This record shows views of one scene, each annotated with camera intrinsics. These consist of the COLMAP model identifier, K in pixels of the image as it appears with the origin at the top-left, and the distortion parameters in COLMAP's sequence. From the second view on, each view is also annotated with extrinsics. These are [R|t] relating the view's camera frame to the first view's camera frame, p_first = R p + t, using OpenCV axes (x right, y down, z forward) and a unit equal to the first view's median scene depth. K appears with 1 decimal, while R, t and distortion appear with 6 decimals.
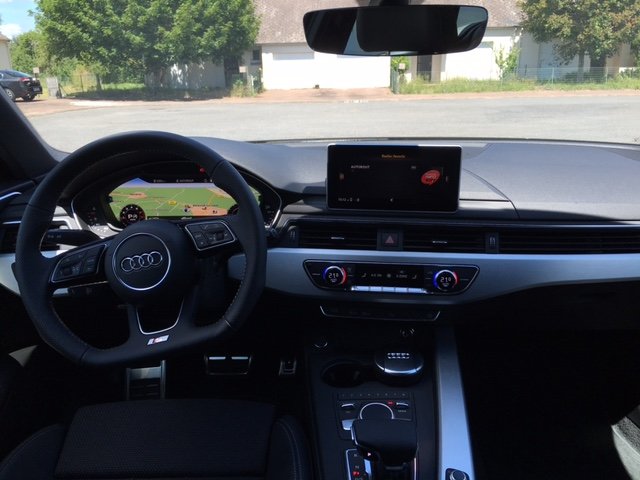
lens RADIAL K [[536.4, 0, 321.2], [0, 536.4, 241.3], [0, 0, 1]] dist [0.048428, -0.061565]
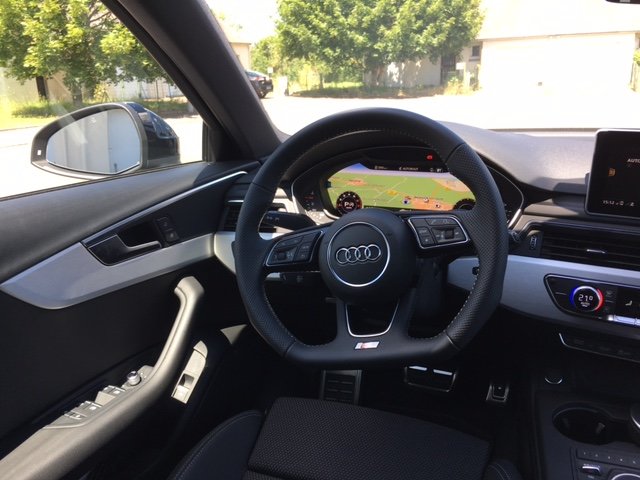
lens RADIAL K [[536.4, 0, 318.6], [0, 536.4, 240.5], [0, 0, 1]] dist [0.048428, -0.061565]
pose [[0.928945, 0.099277, -0.356658, -0.065053], [-0.099349, 0.994887, 0.018168, 0.004459], [0.356638, 0.018556, 0.934058, 0.122748]]
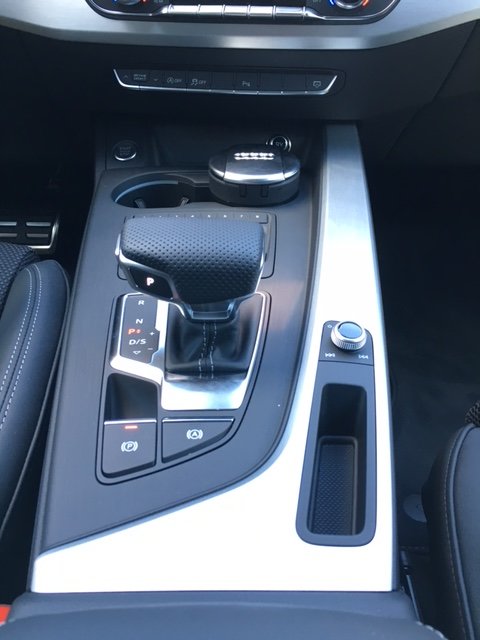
lens RADIAL K [[536.4, 0, 242.5], [0, 536.4, 319.9], [0, 0, 1]] dist [0.048428, -0.061565]
pose [[0.999456, 0.010609, 0.031216, 0.118597], [-0.017227, 0.975328, 0.220087, 0.258665], [-0.028111, -0.220505, 0.974981, 0.445497]]
